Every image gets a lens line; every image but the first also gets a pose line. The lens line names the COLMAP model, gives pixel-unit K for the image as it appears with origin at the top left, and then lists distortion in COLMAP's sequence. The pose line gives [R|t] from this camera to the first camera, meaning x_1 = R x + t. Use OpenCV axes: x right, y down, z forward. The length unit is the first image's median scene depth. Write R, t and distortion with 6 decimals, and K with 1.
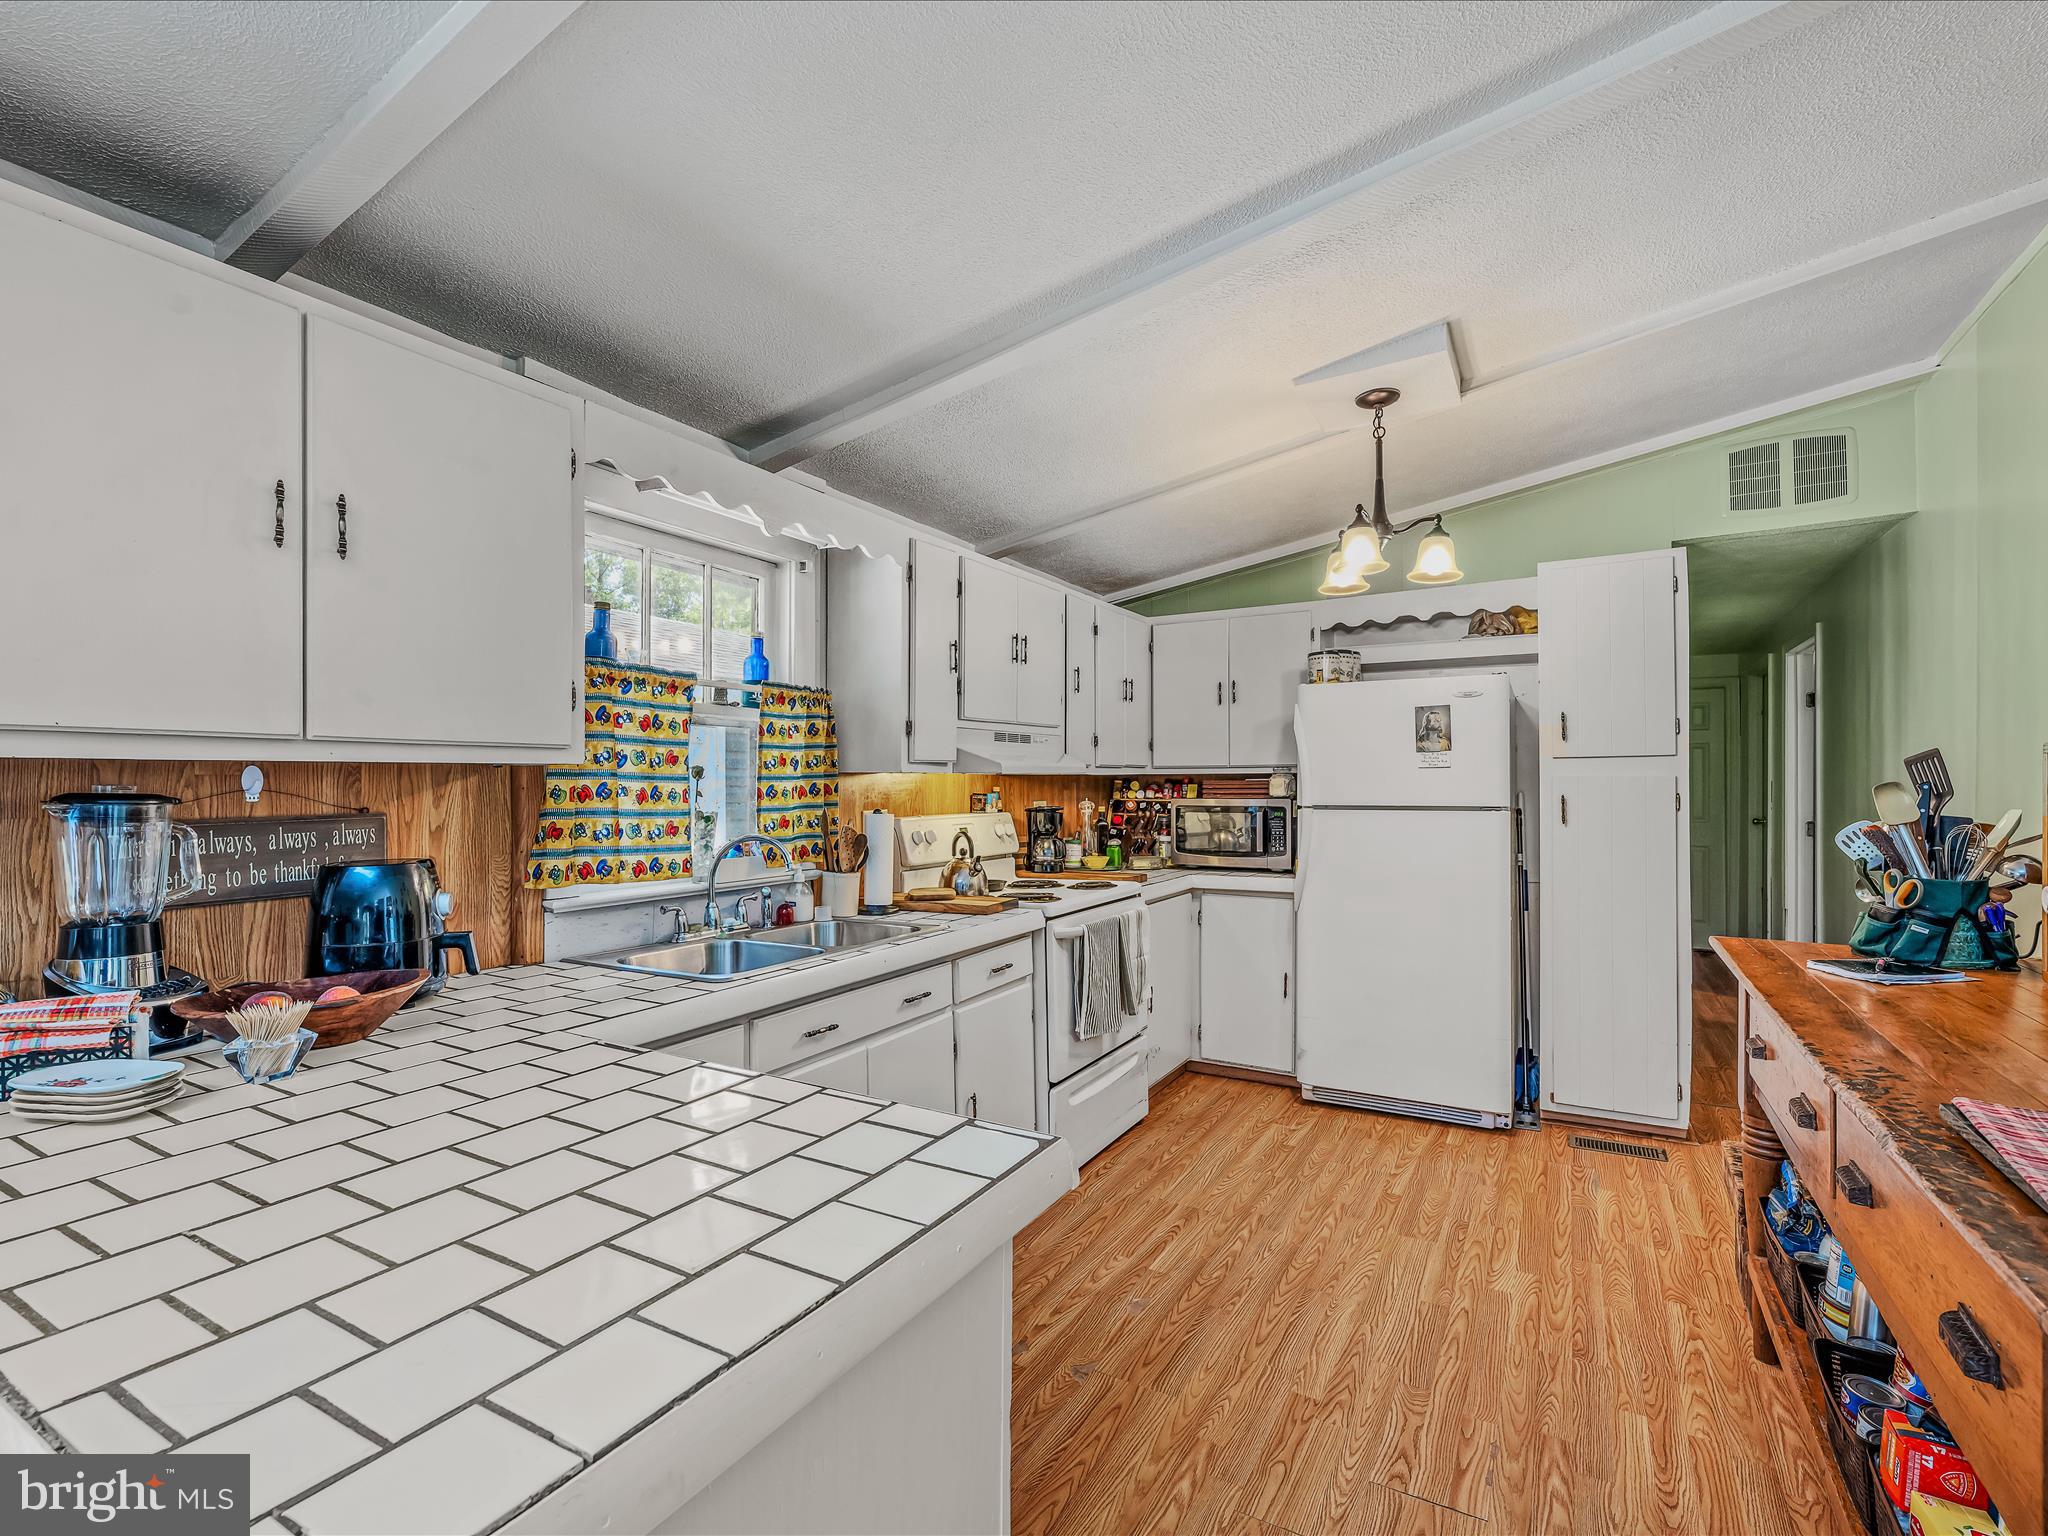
lens RADIAL K [[940.2, 0, 1029.9], [0, 940.2, 784.2], [0, 0, 1]] dist [-0.003218, -0.000955]
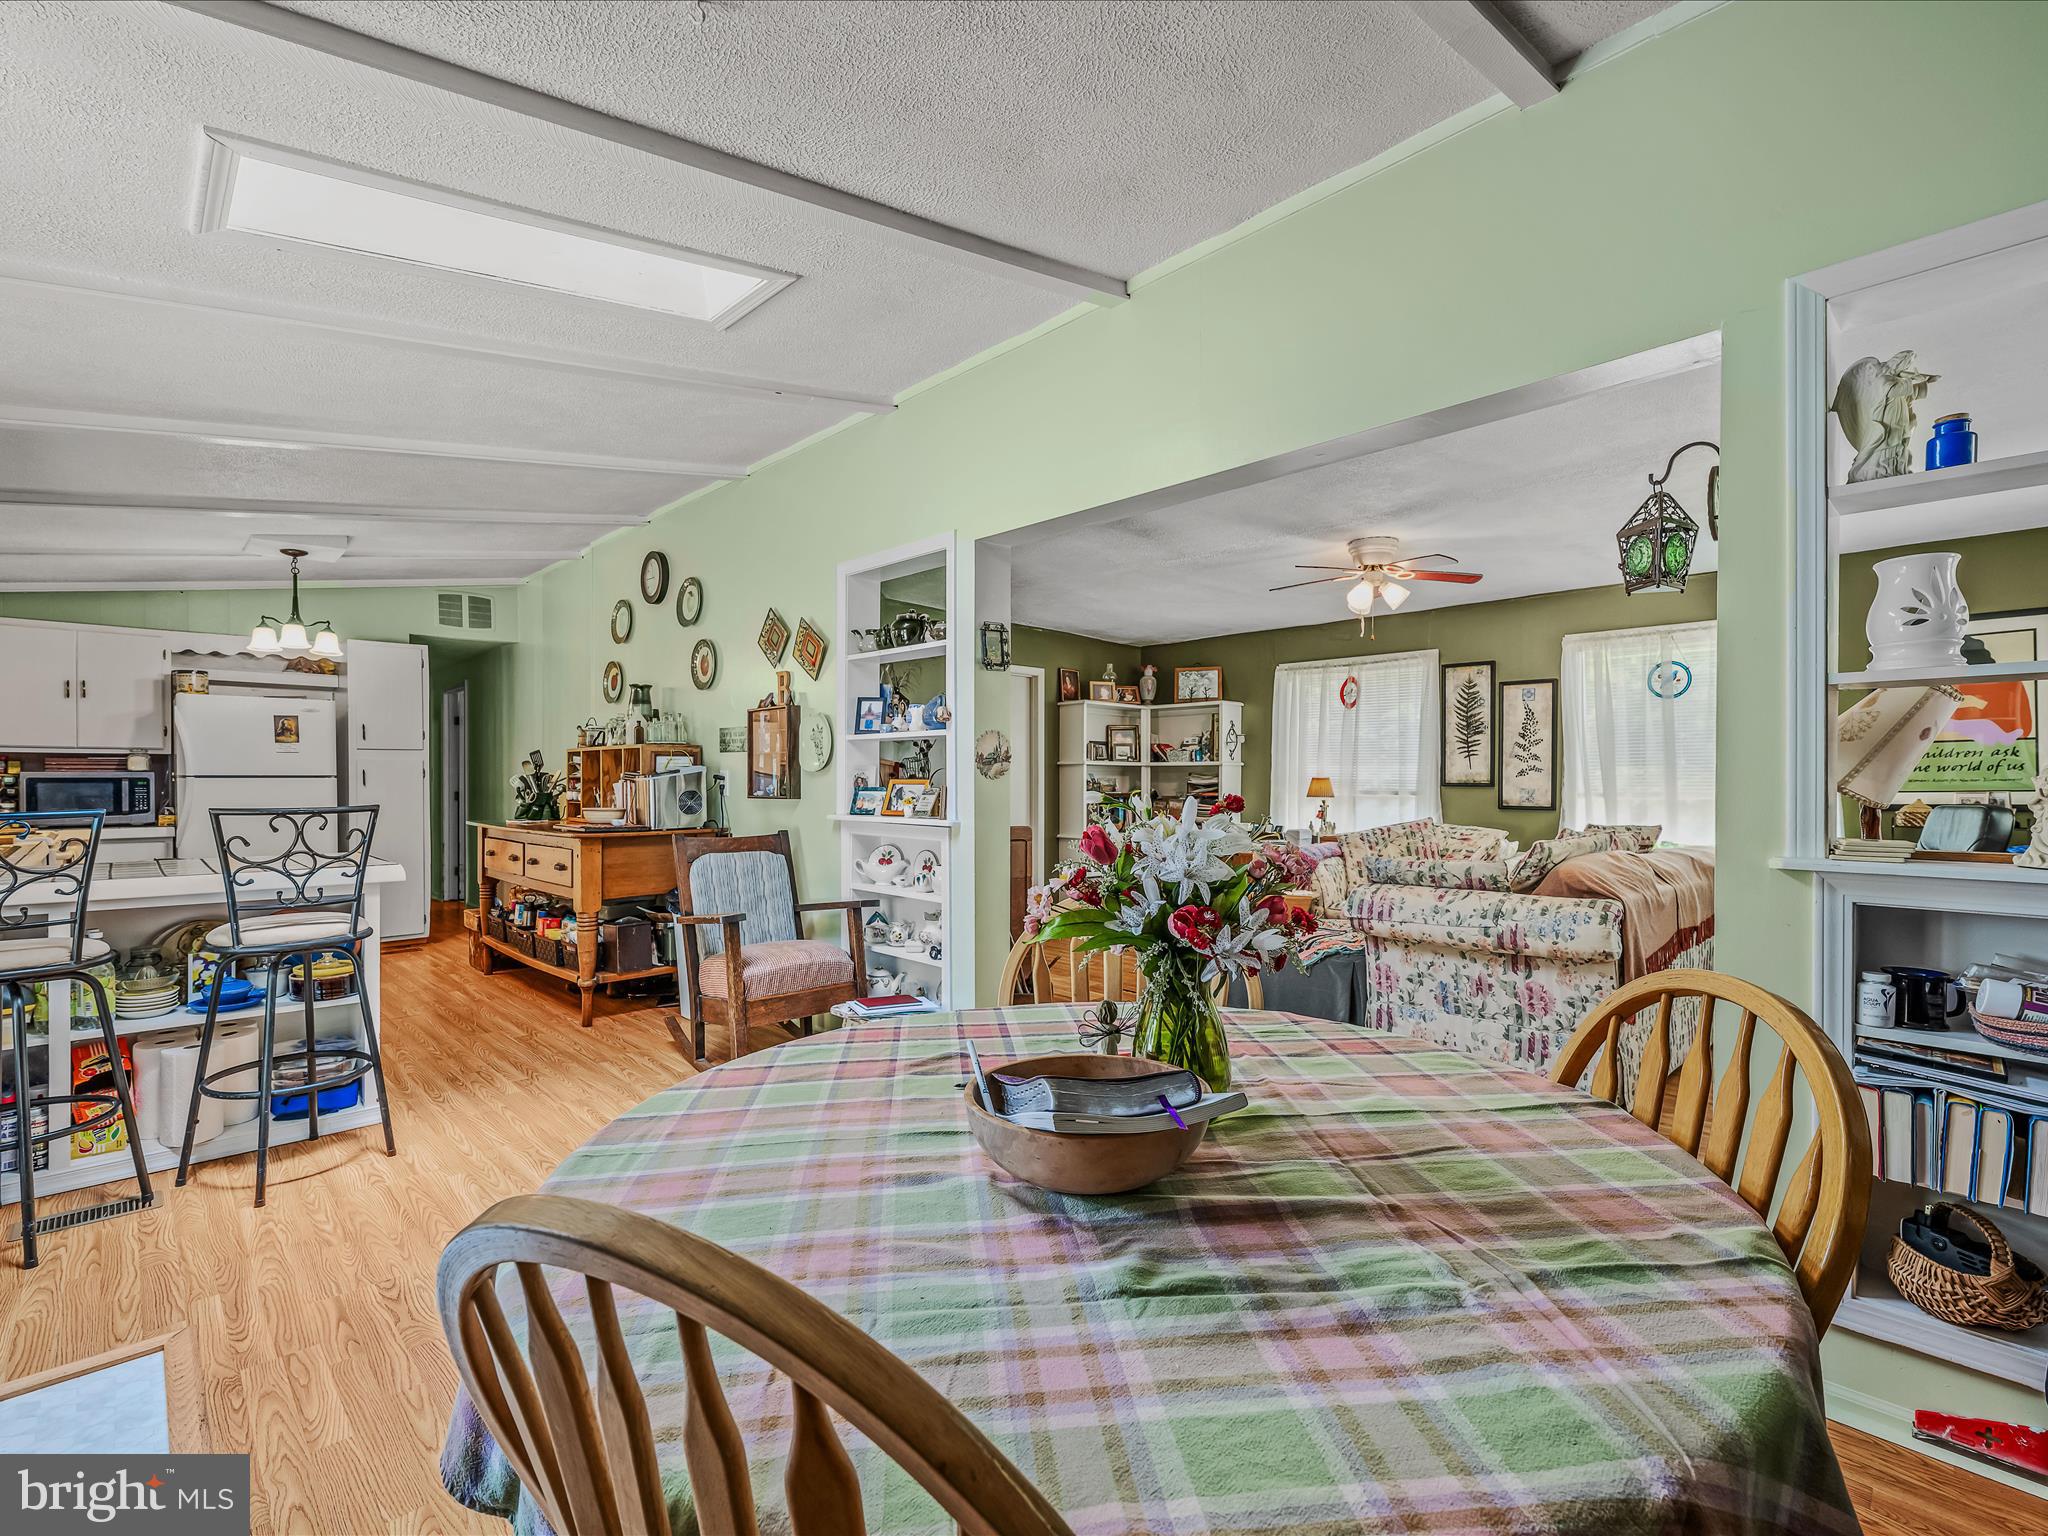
lens RADIAL K [[940.2, 0, 1029.9], [0, 940.2, 784.2], [0, 0, 1]] dist [-0.003218, -0.000955]
pose [[0.271804, -0.001318, 0.962352, -0.808074], [0.001827, 0.999998, 0.000853, 0.039876], [-0.962351, 0.001526, 0.271806, -0.717152]]
